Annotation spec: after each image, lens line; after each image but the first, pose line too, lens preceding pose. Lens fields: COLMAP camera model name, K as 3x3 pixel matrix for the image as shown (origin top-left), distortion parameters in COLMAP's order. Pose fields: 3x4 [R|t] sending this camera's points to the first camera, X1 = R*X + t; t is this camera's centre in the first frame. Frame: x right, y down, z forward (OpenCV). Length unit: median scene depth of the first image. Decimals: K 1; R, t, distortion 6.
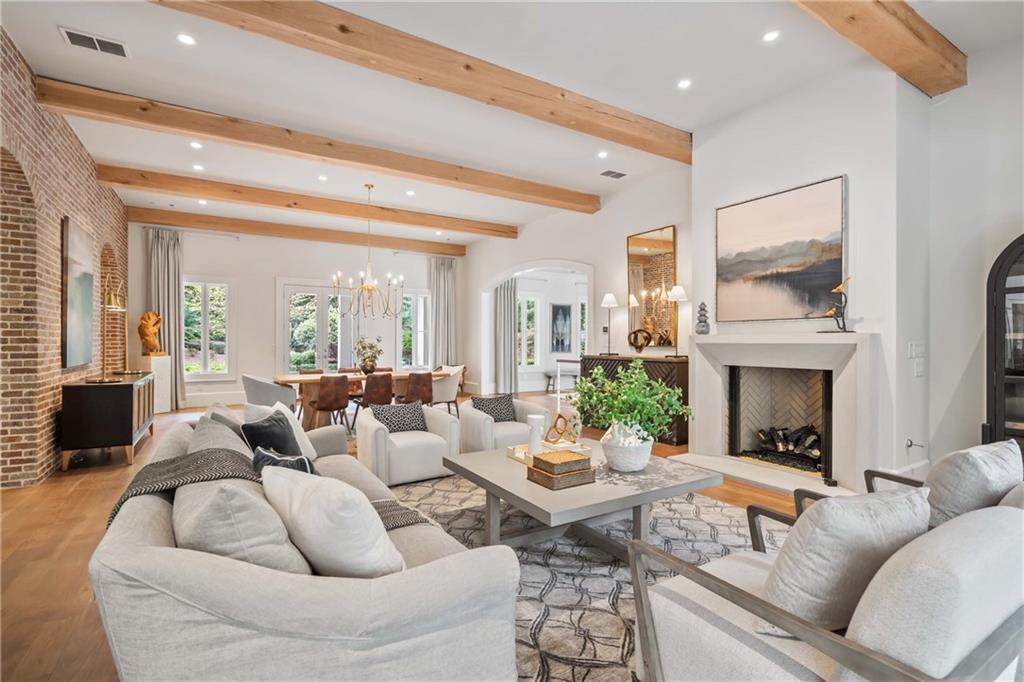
lens RADIAL K [[464.2, 0, 516.3], [0, 464.2, 332.3], [0, 0, 1]] dist [-0.001524, -0.000064]
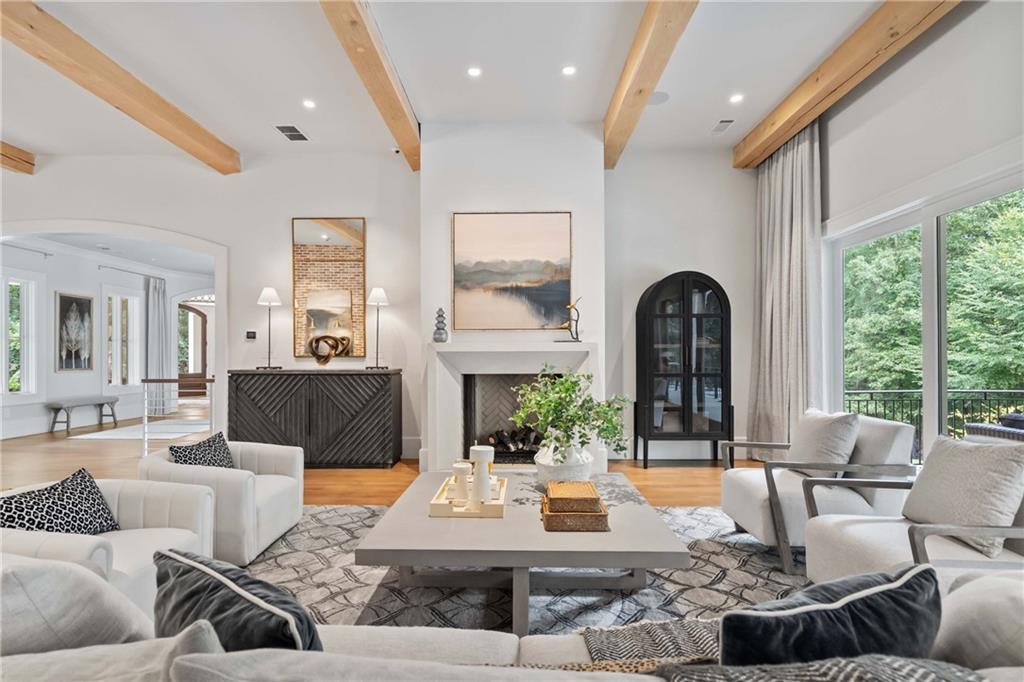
lens RADIAL K [[488.1, 0, 511.6], [0, 488.1, 345.0], [0, 0, 1]] dist [0.002112, -0.000015]
pose [[0.562545, 0.015828, 0.826615, -0.346539], [-0.014299, 0.999853, -0.009414, 0.018008], [-0.826643, -0.006524, 0.562689, 0.334290]]
